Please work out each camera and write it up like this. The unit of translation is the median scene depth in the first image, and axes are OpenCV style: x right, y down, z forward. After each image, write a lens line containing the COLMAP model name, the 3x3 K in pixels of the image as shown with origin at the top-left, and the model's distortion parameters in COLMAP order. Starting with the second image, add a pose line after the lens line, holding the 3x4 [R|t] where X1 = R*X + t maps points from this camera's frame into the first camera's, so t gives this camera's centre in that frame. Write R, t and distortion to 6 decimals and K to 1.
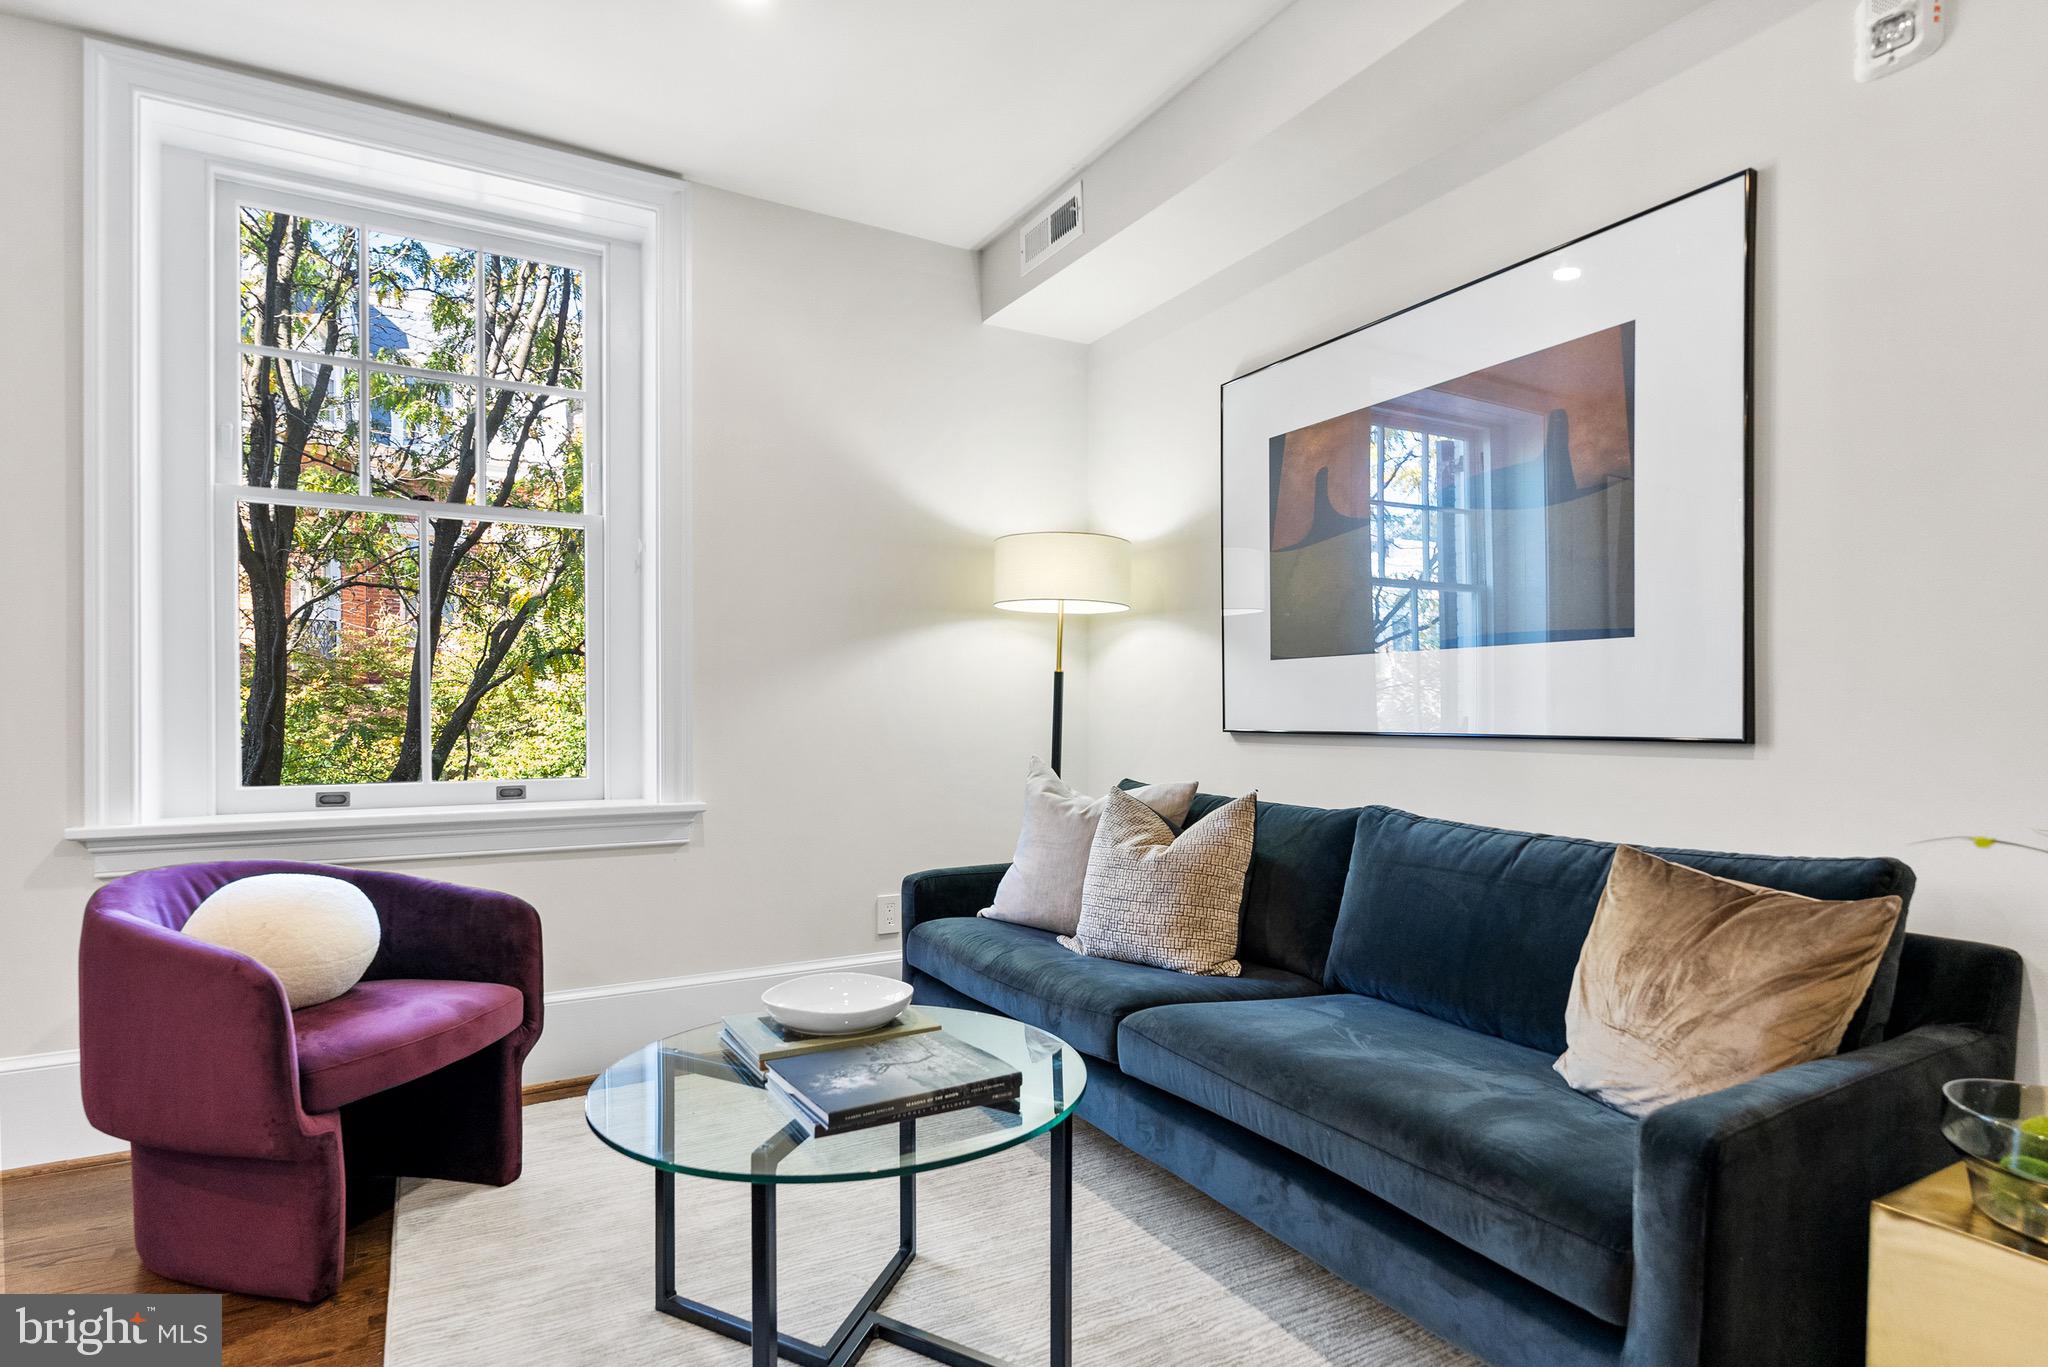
lens RADIAL K [[1055.8, 0, 971.3], [0, 1055.8, 726.3], [0, 0, 1]] dist [-0.011233, 0.003832]
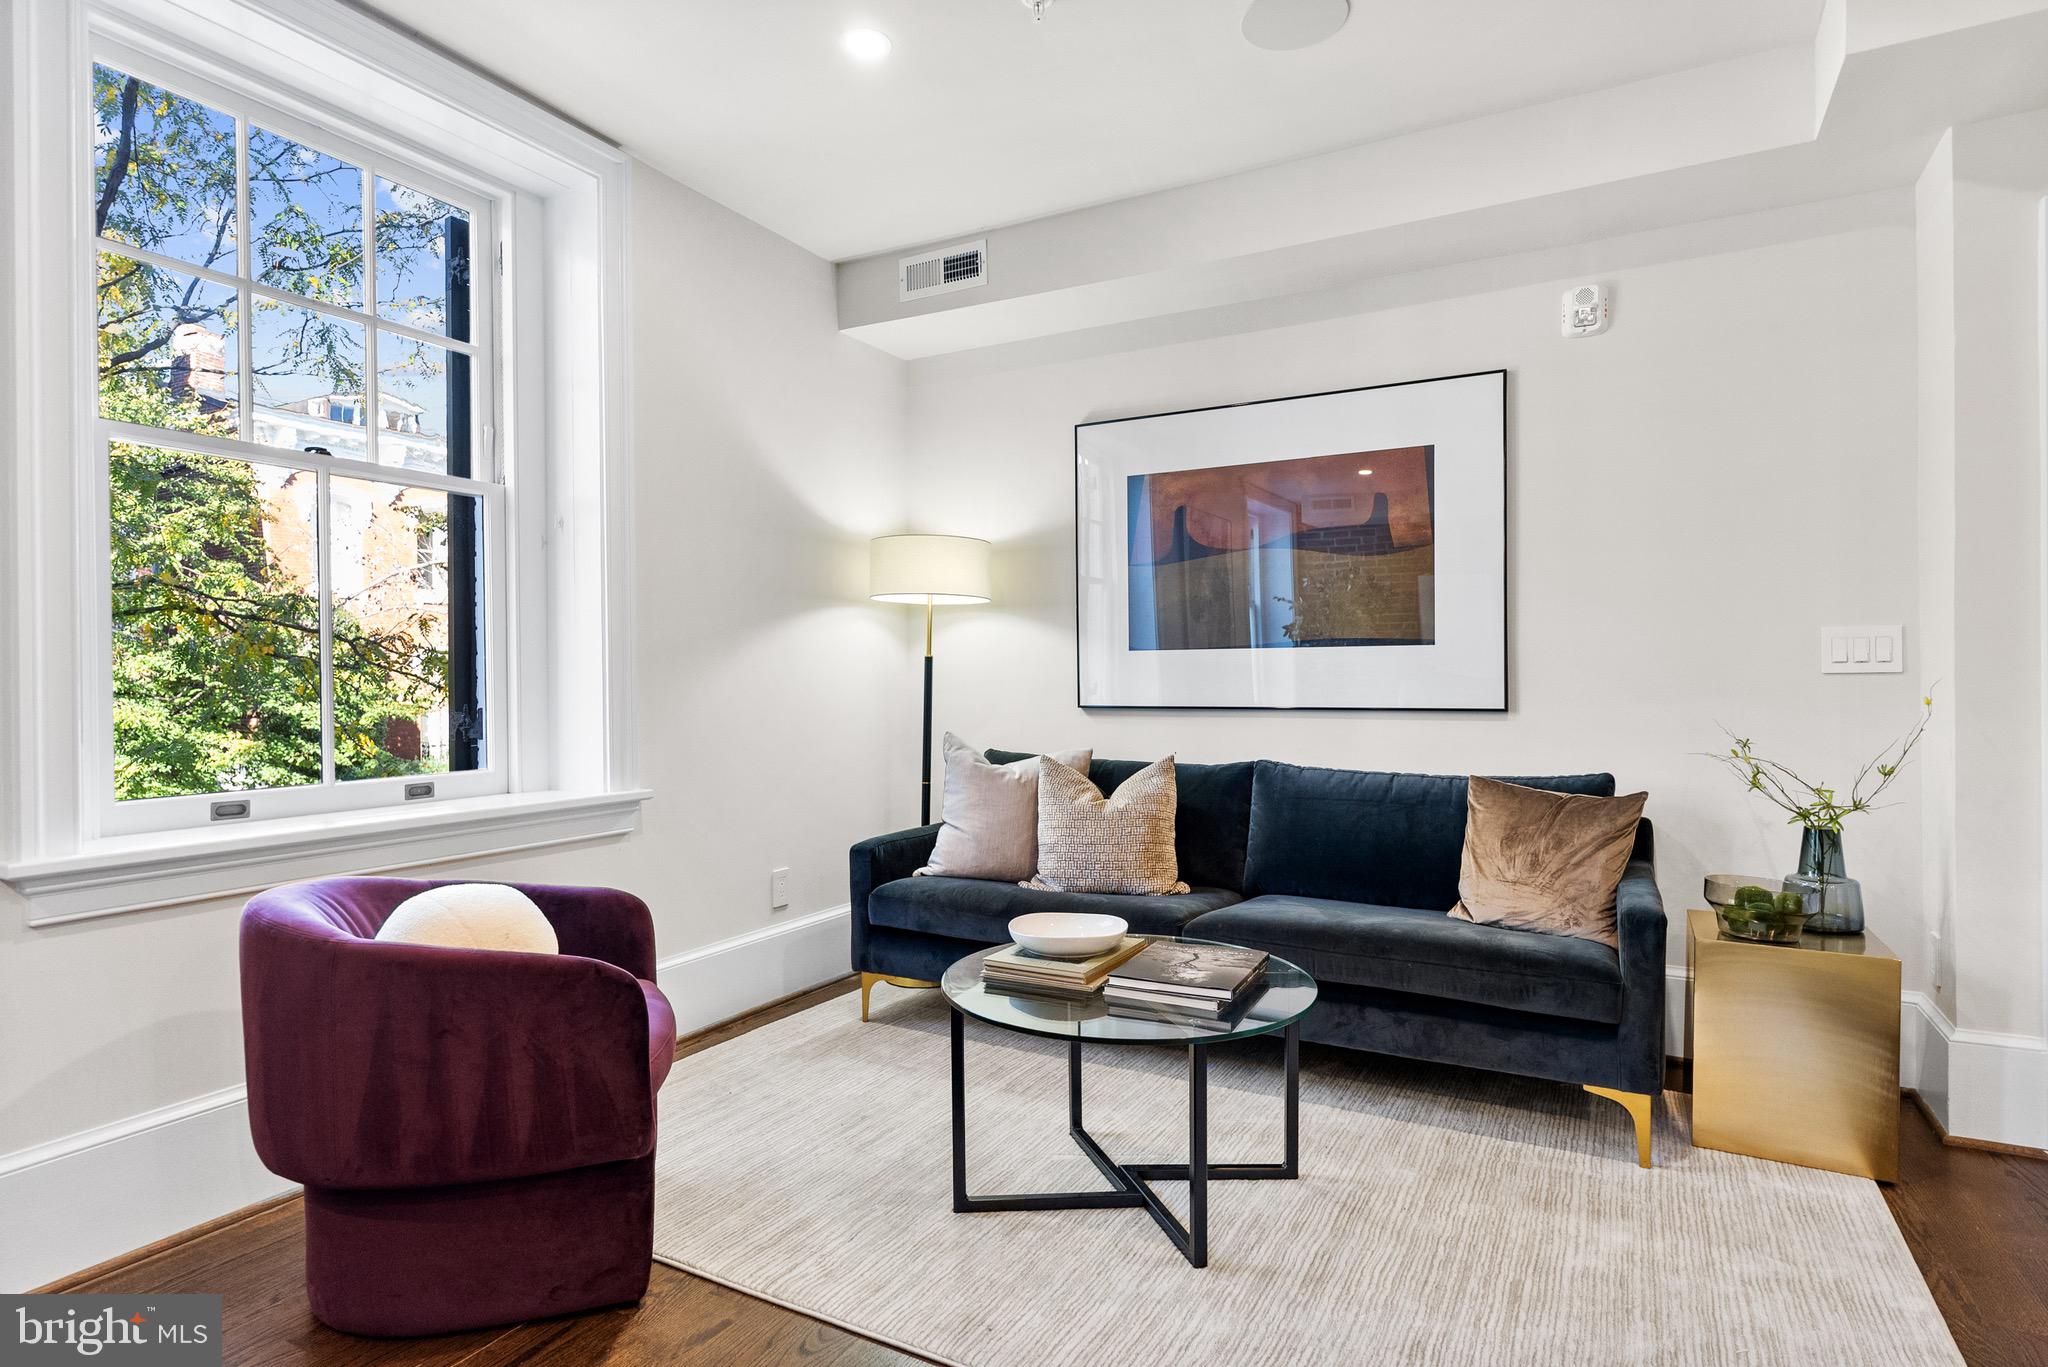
lens RADIAL K [[1122.9, 0, 975.6], [0, 1122.9, 681.4], [0, 0, 1]] dist [0.005455, -0.000311]
pose [[0.854454, -0.007508, 0.519473, -0.670617], [0.012523, 0.999903, -0.006146, -0.022618], [-0.519376, 0.011757, 0.854465, -0.066975]]
